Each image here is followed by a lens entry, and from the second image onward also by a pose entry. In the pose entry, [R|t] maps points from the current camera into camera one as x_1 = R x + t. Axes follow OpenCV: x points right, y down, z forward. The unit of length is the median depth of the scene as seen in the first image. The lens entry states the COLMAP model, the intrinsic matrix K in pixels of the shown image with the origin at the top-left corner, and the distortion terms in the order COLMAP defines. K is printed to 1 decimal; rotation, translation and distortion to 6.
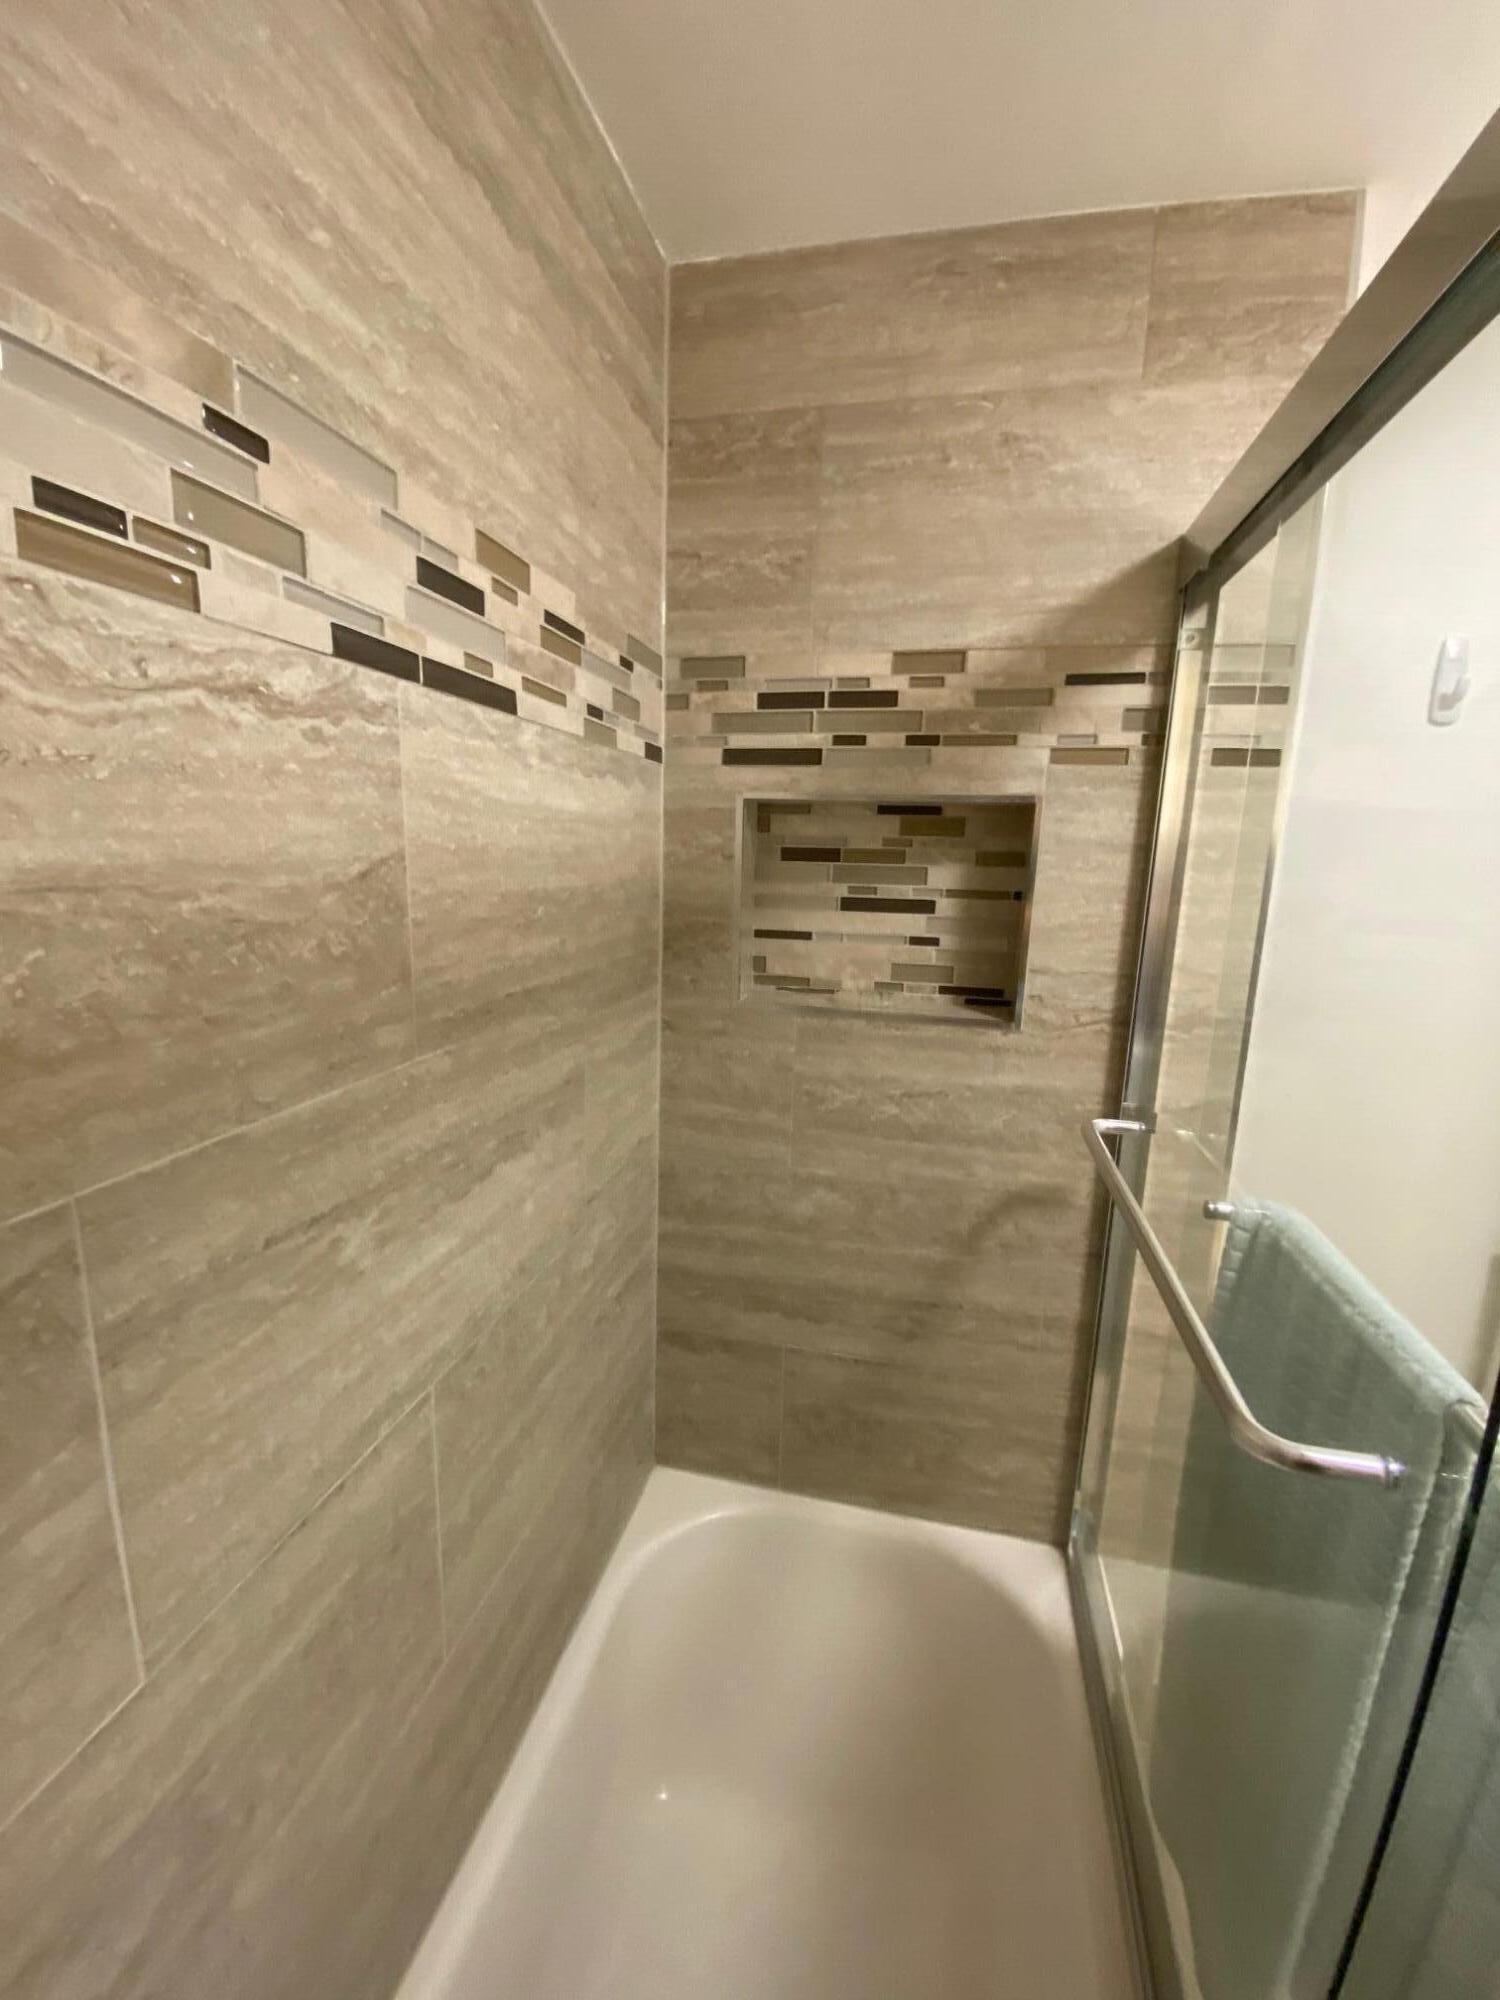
lens RADIAL K [[810.8, 0, 752.3], [0, 810.8, 996.3], [0, 0, 1]] dist [0.010594, -0.013349]
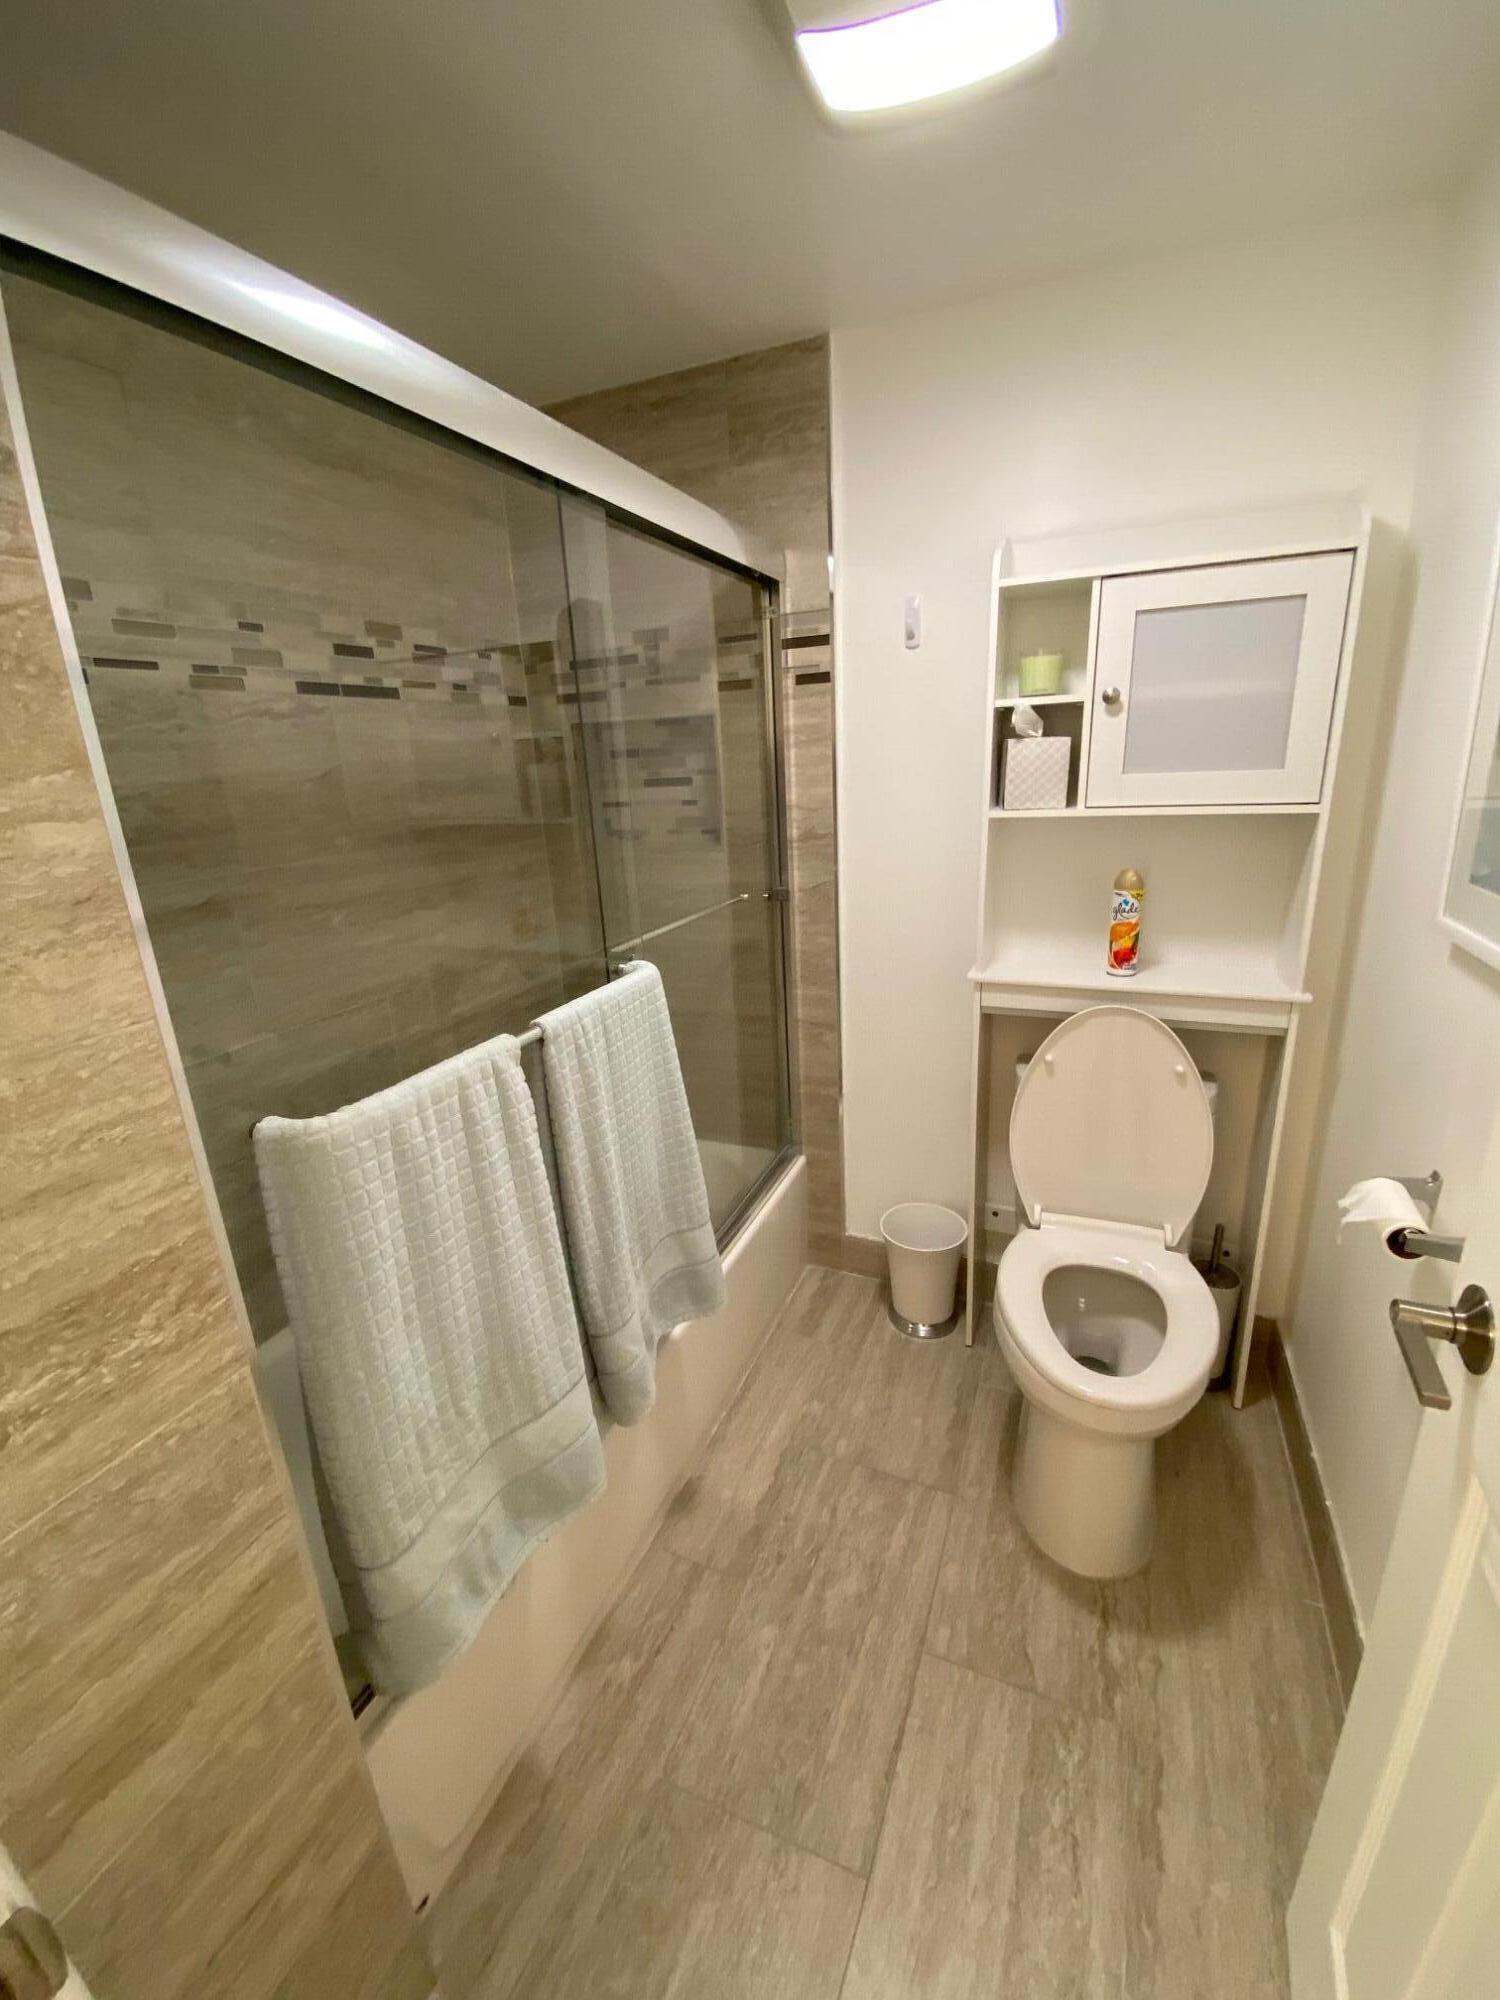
lens RADIAL K [[810.8, 0, 750.7], [0, 810.8, 1005.1], [0, 0, 1]] dist [0.010594, -0.013349]
pose [[0.980234, -0.012756, -0.197432, 1.060362], [0.036208, 0.992632, 0.115634, 0.254532], [0.194502, -0.120496, 0.973473, -1.051869]]
